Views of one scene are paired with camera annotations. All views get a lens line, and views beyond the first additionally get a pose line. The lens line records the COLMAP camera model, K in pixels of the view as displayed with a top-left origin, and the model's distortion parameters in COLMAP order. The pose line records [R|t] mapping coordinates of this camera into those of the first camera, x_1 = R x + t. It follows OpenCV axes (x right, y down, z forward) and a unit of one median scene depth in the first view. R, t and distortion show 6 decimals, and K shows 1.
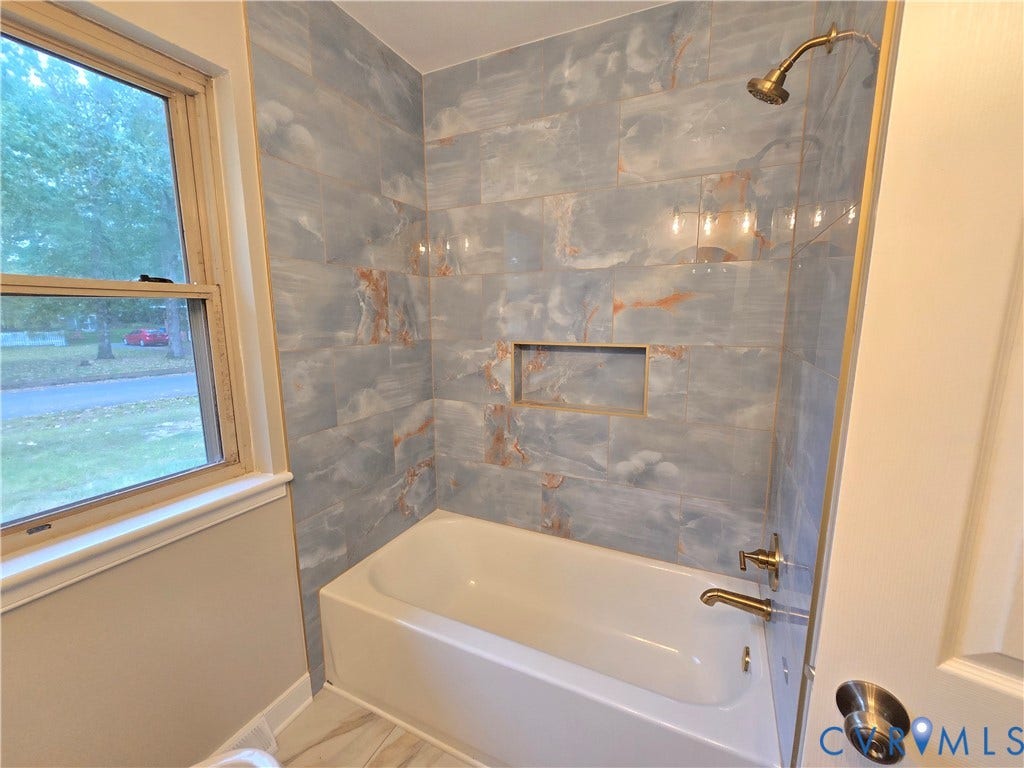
lens RADIAL K [[423.1, 0, 510.4], [0, 423.1, 385.5], [0, 0, 1]] dist [0.001591, -0.000075]
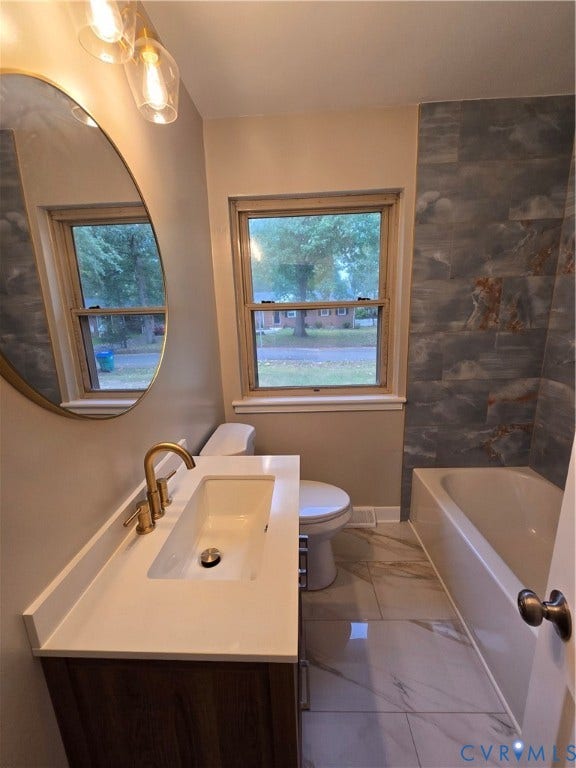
lens RADIAL K [[317.3, 0, 287.2], [0, 317.3, 383.9], [0, 0, 1]] dist [0.001591, -0.000075]
pose [[0.397492, 0.187197, -0.898308, 0.441356], [-0.115867, 0.981373, 0.153237, -0.008576], [0.910261, 0.043174, 0.411778, -0.045848]]
